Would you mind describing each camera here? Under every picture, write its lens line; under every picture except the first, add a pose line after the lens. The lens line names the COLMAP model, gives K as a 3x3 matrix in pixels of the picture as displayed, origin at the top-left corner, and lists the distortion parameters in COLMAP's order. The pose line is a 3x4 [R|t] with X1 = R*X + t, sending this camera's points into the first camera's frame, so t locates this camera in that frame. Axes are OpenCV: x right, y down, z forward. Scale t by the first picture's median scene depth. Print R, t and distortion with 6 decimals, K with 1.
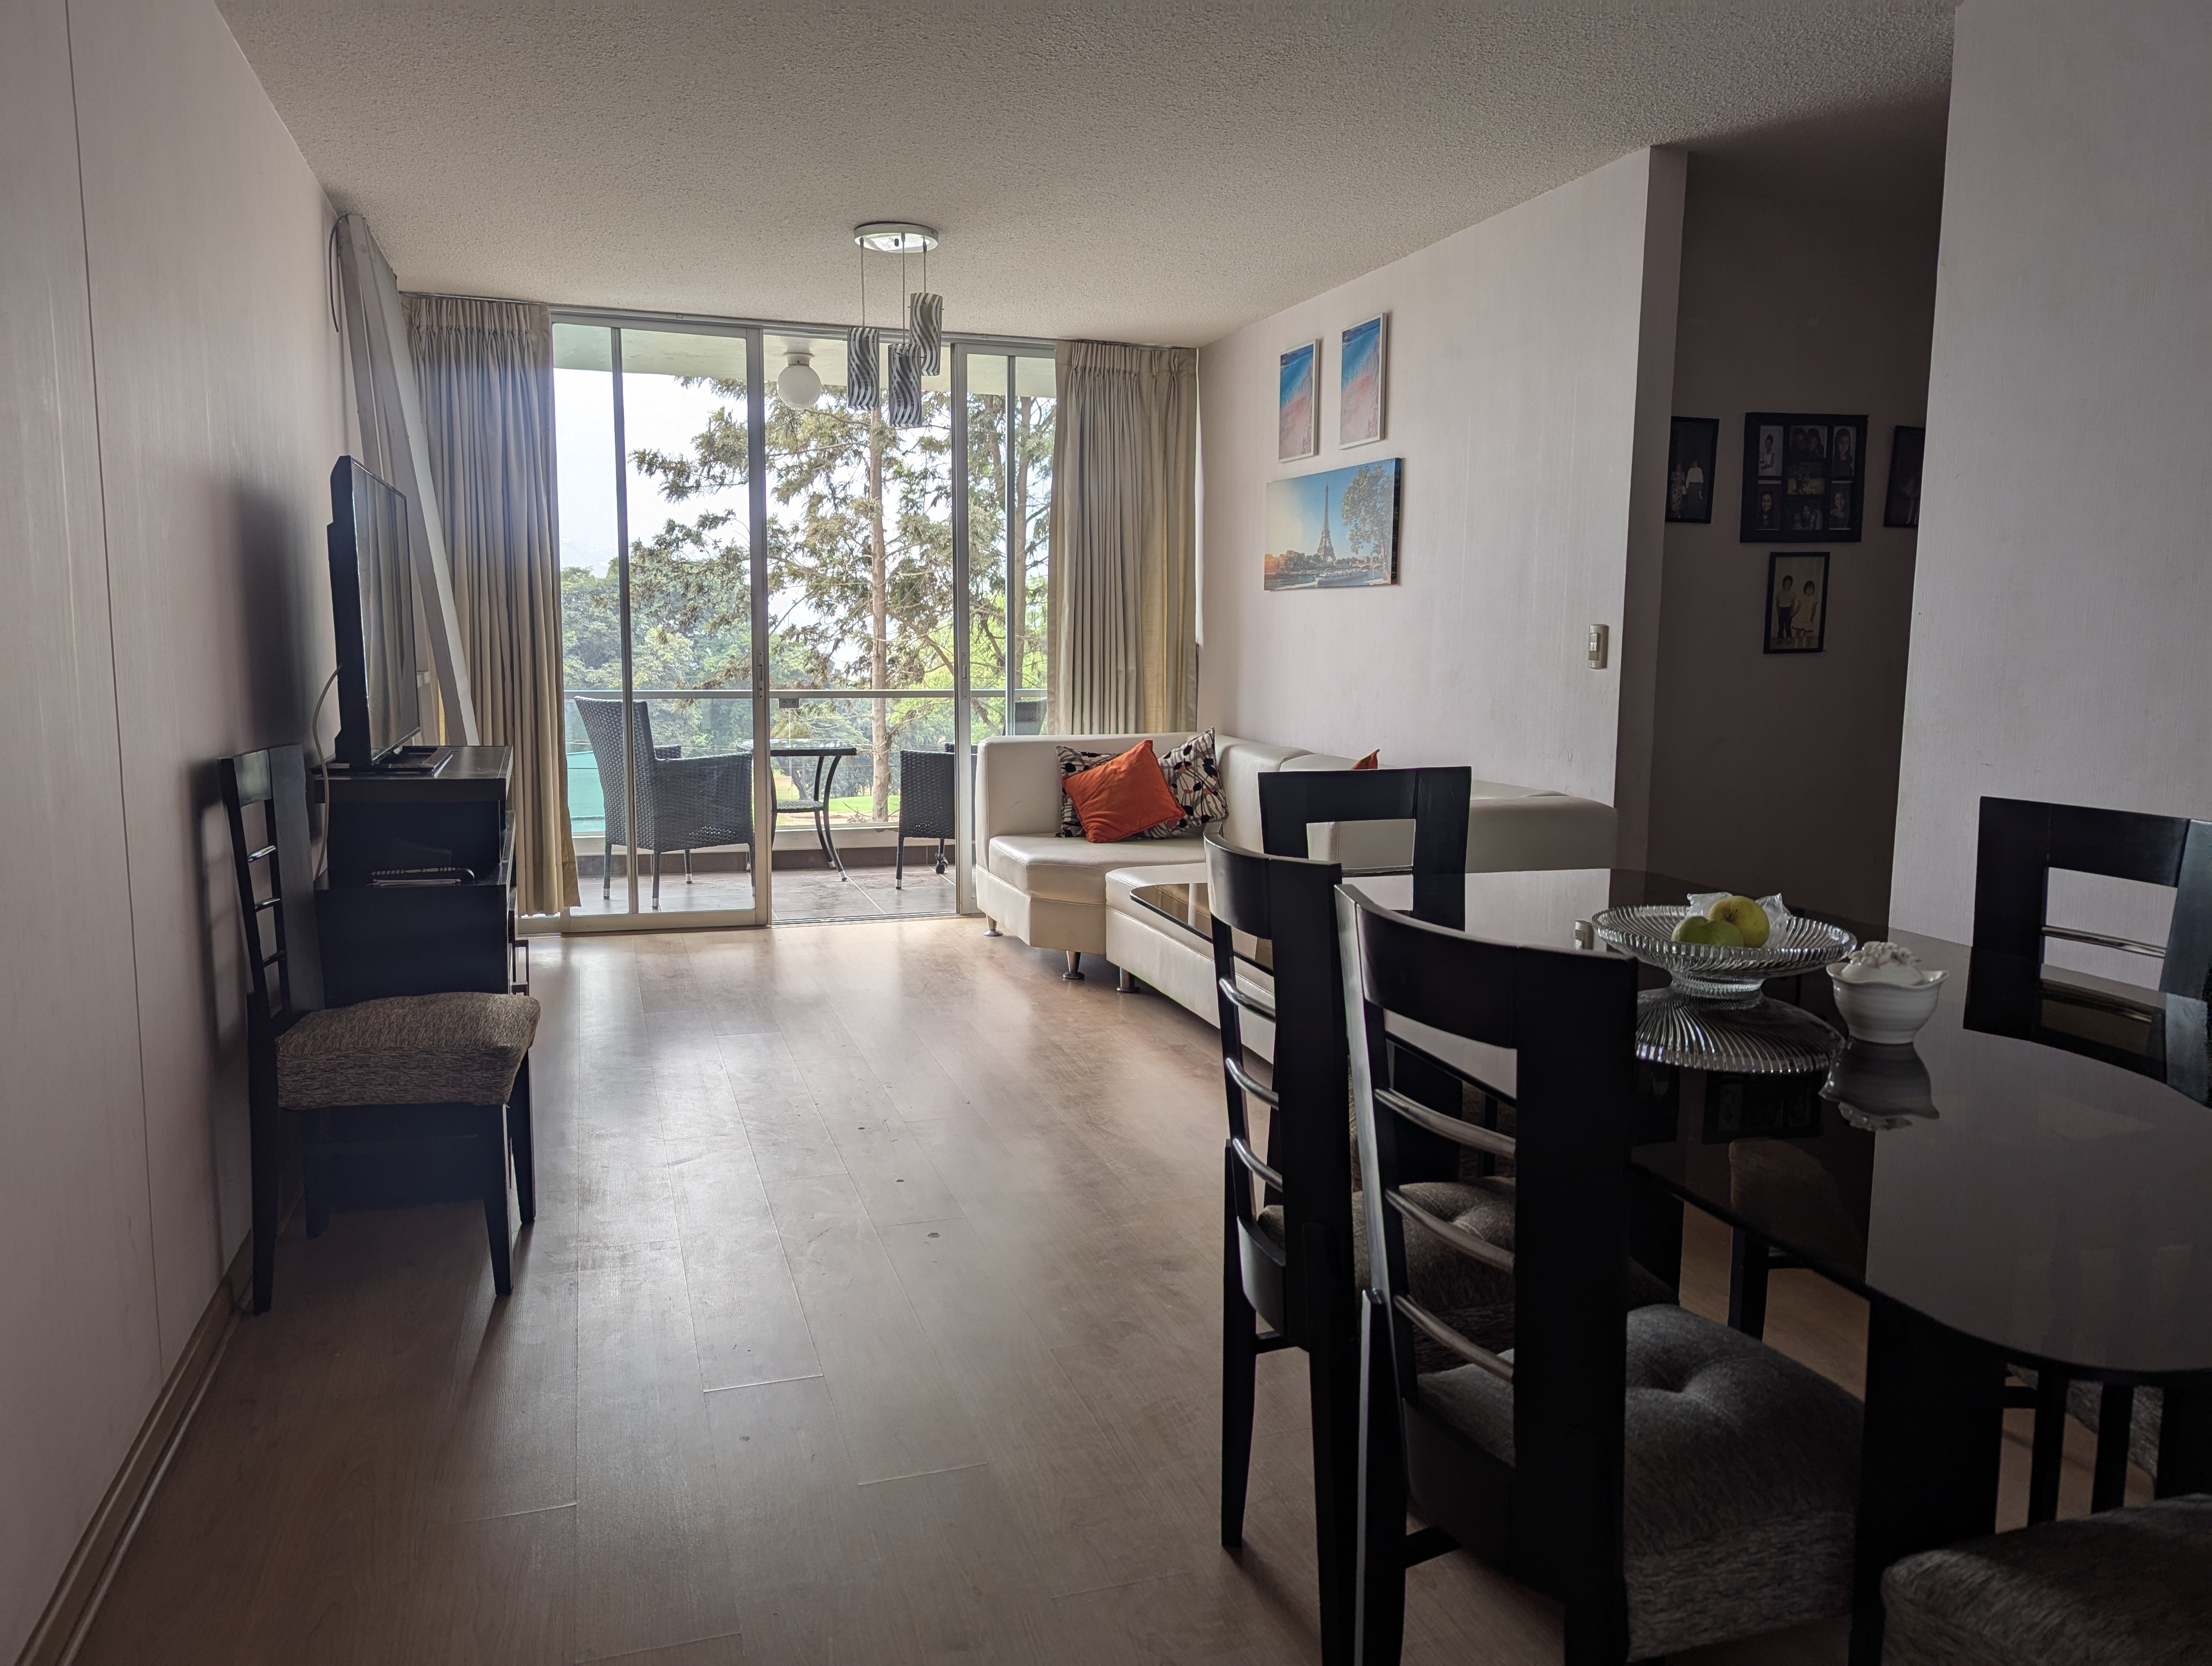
lens RADIAL K [[1578.2, 0, 1141.2], [0, 1578.2, 875.4], [0, 0, 1]] dist [0.033276, -0.071654]
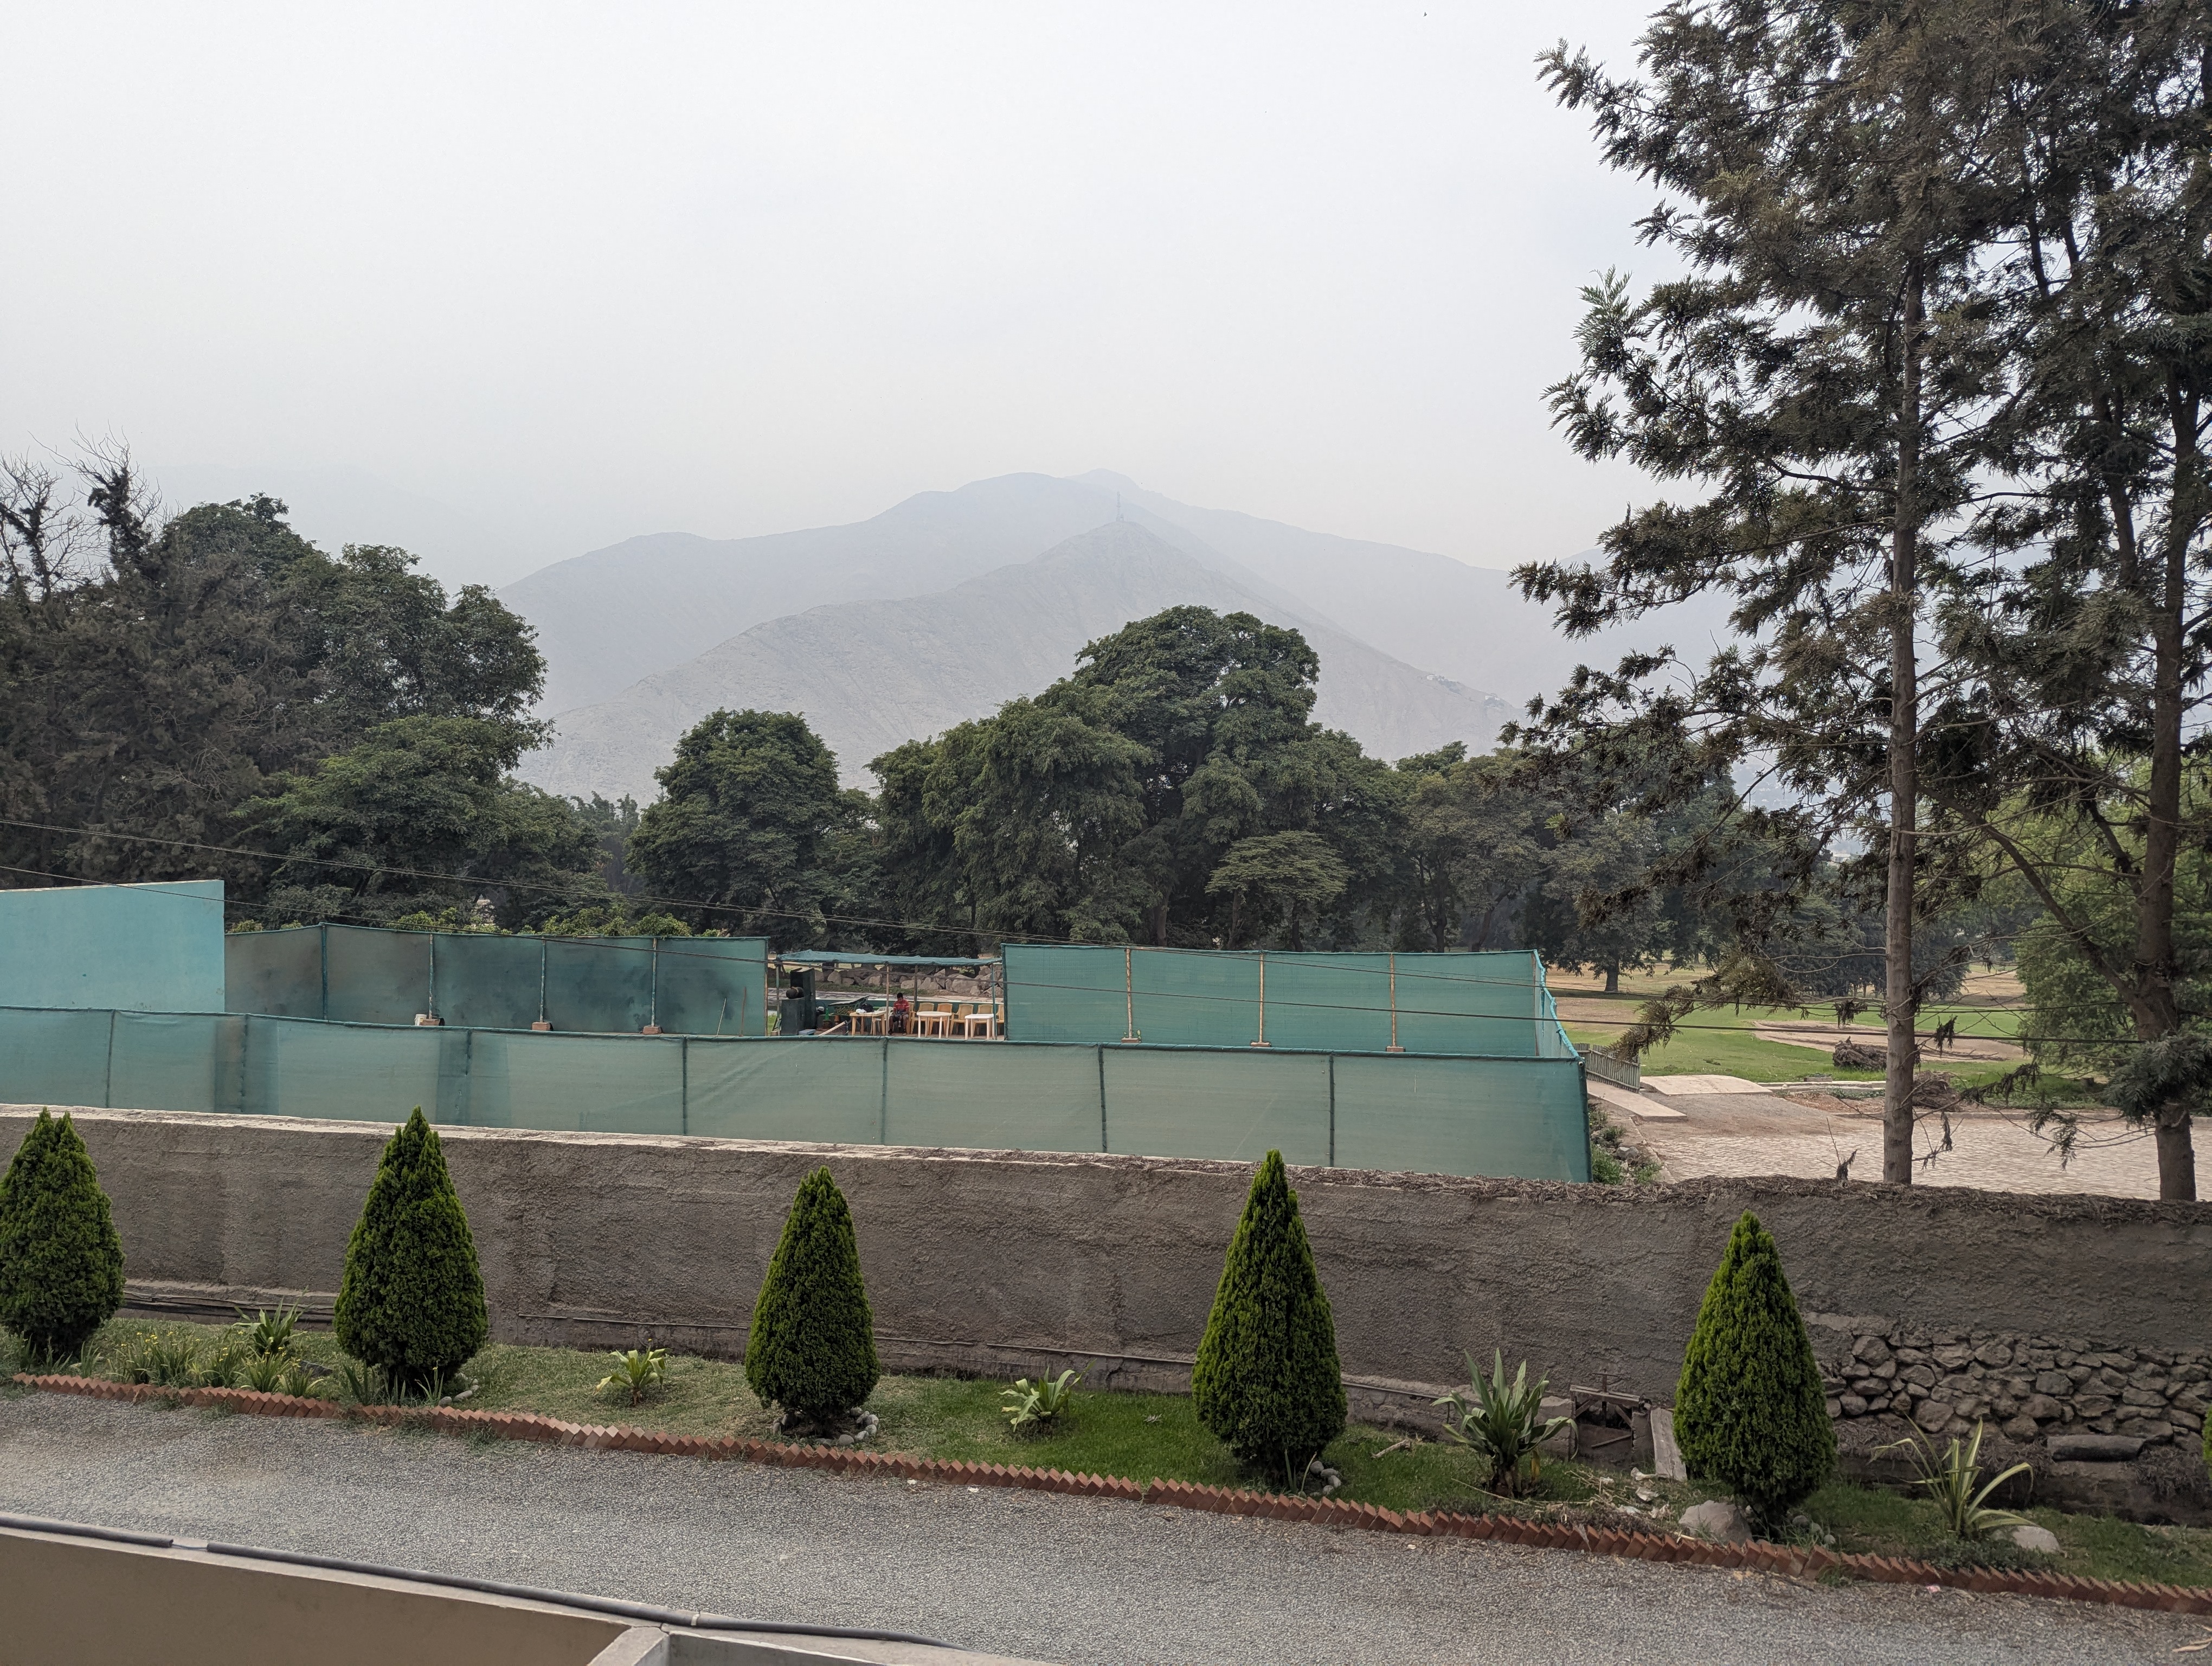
lens RADIAL K [[1526.7, 0, 1149.5], [0, 1526.7, 821.1], [0, 0, 1]] dist [0.054522, -0.044669]
pose [[0.824559, -0.005280, -0.565751, -0.064621], [-0.075899, 0.989886, -0.119857, -0.056022], [0.560662, 0.141769, 0.815819, 0.328980]]
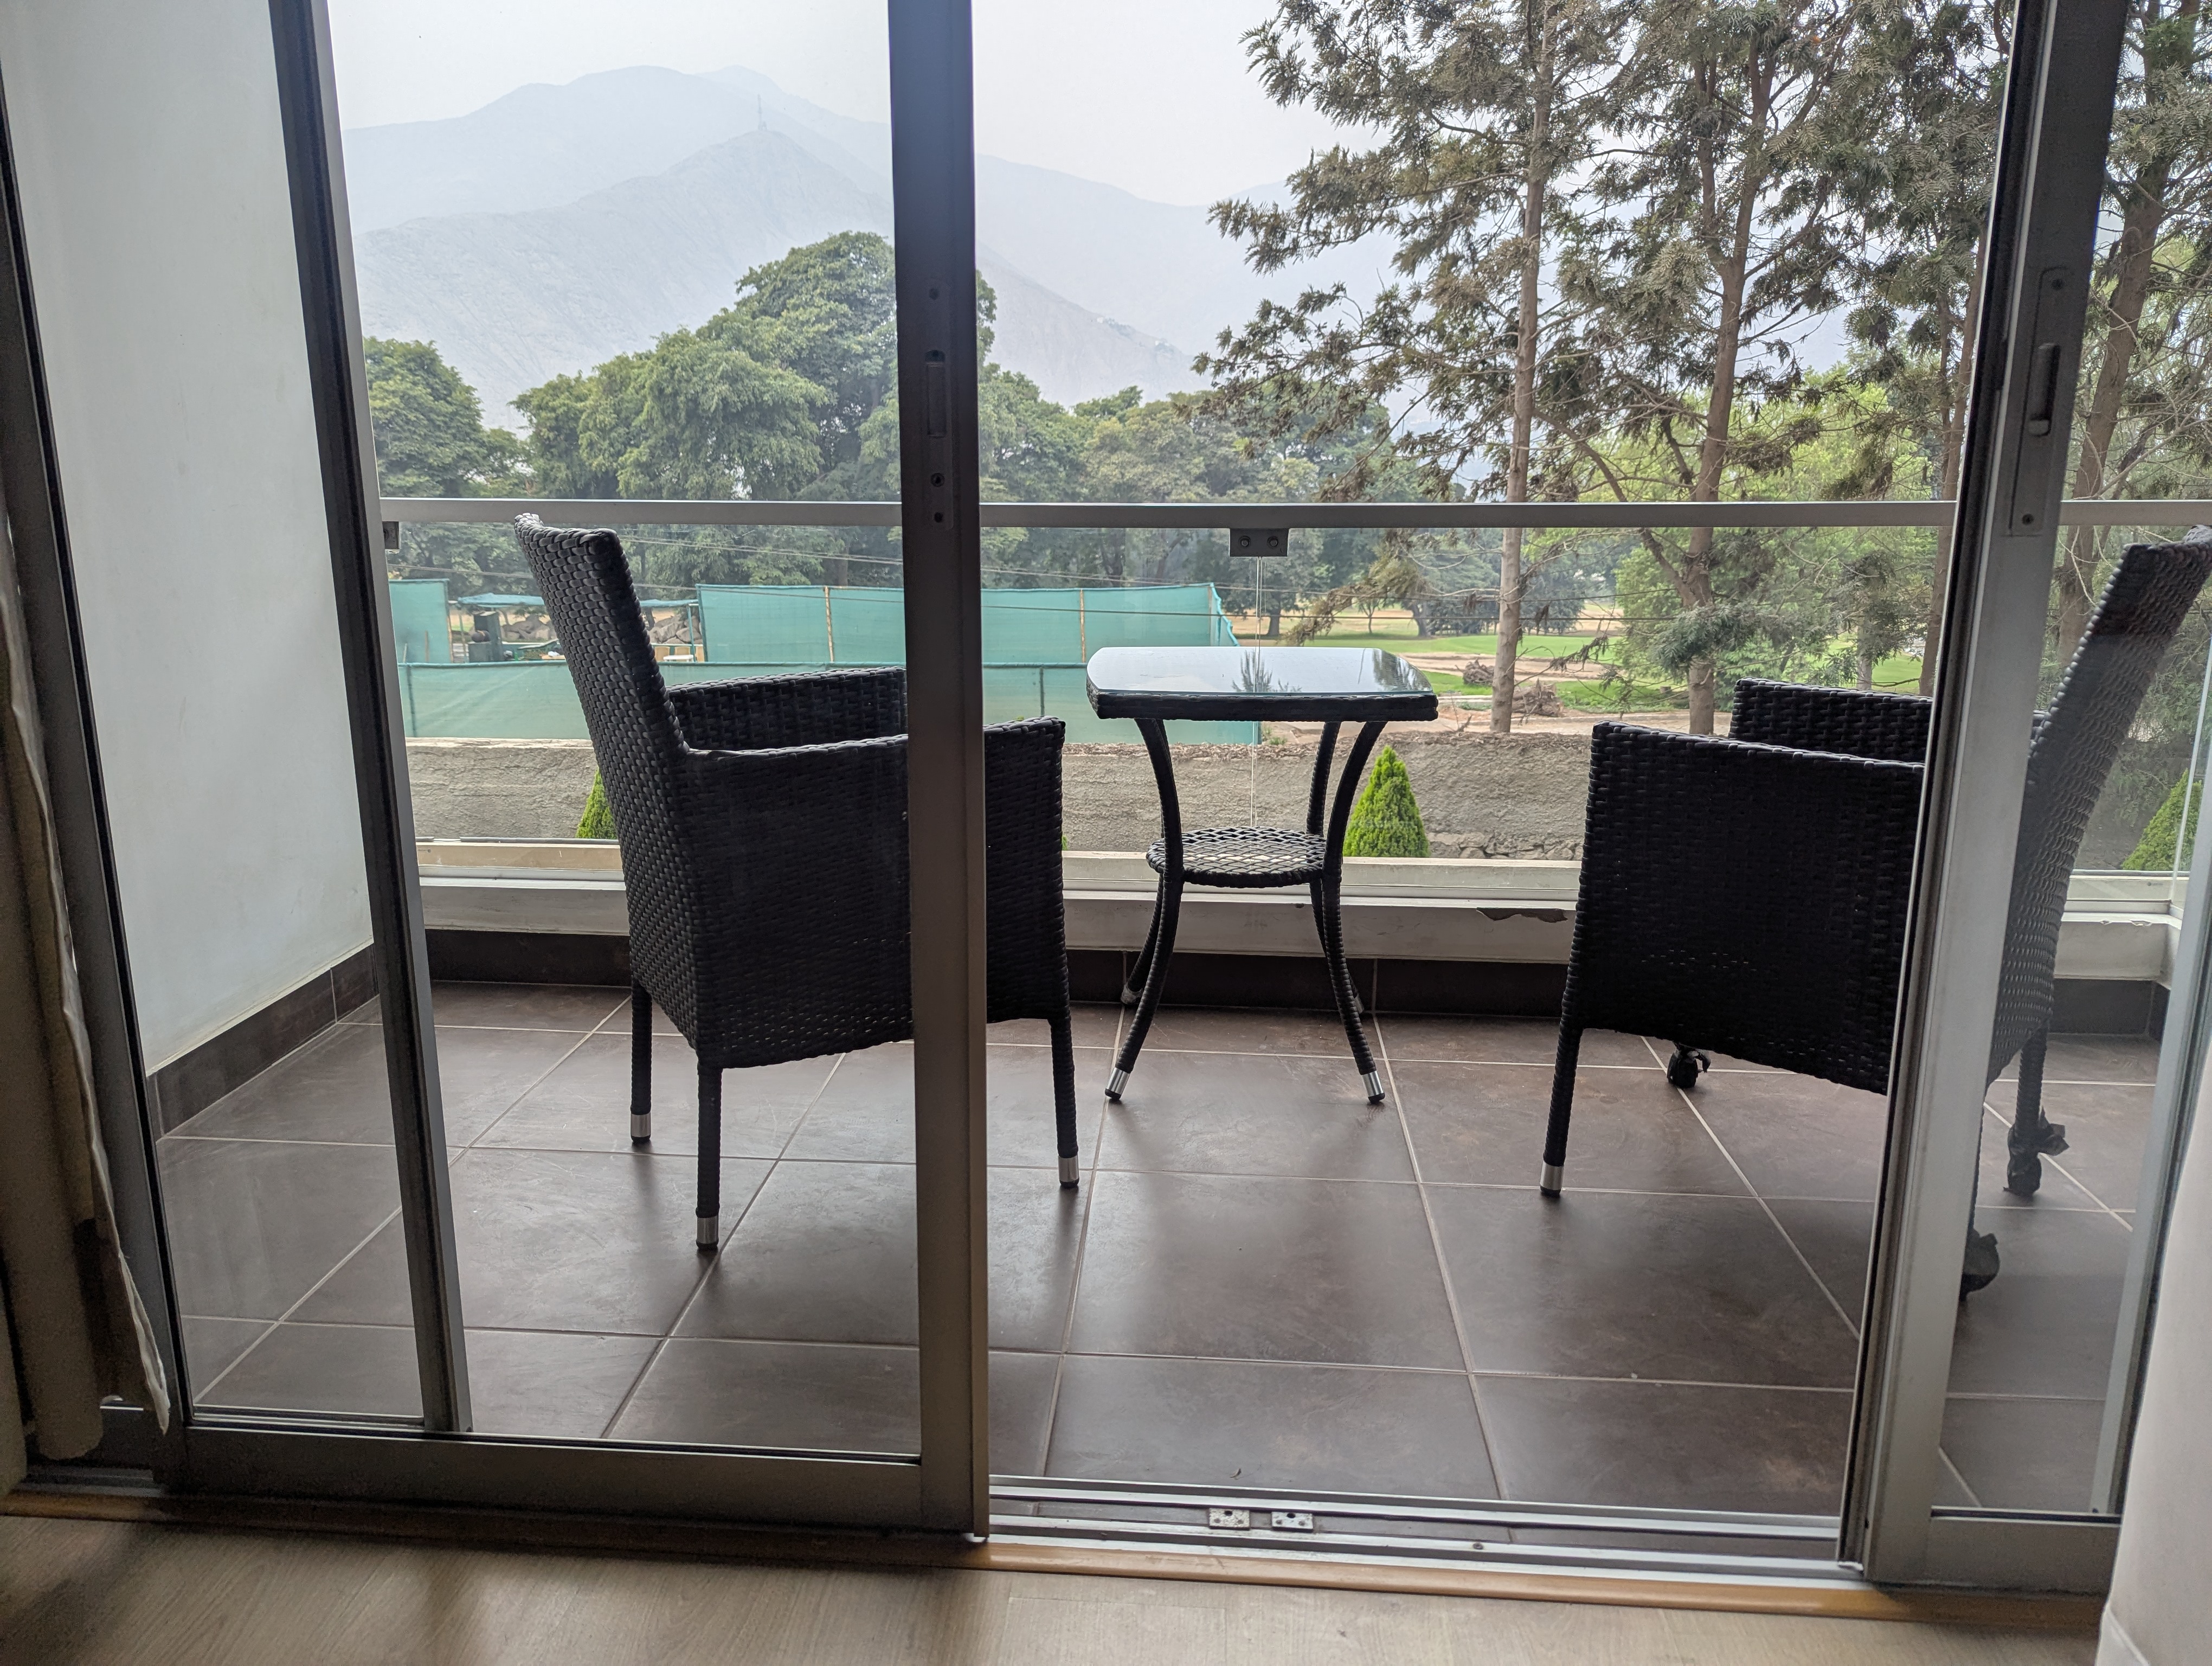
lens RADIAL K [[1556.8, 0, 1127.6], [0, 1556.8, 816.1], [0, 0, 1]] dist [0.051404, -0.042462]
pose [[0.920837, 0.077097, -0.382250, -0.038872], [-0.049694, 0.995469, 0.081068, -0.025850], [0.386768, -0.055655, 0.920496, 0.228364]]
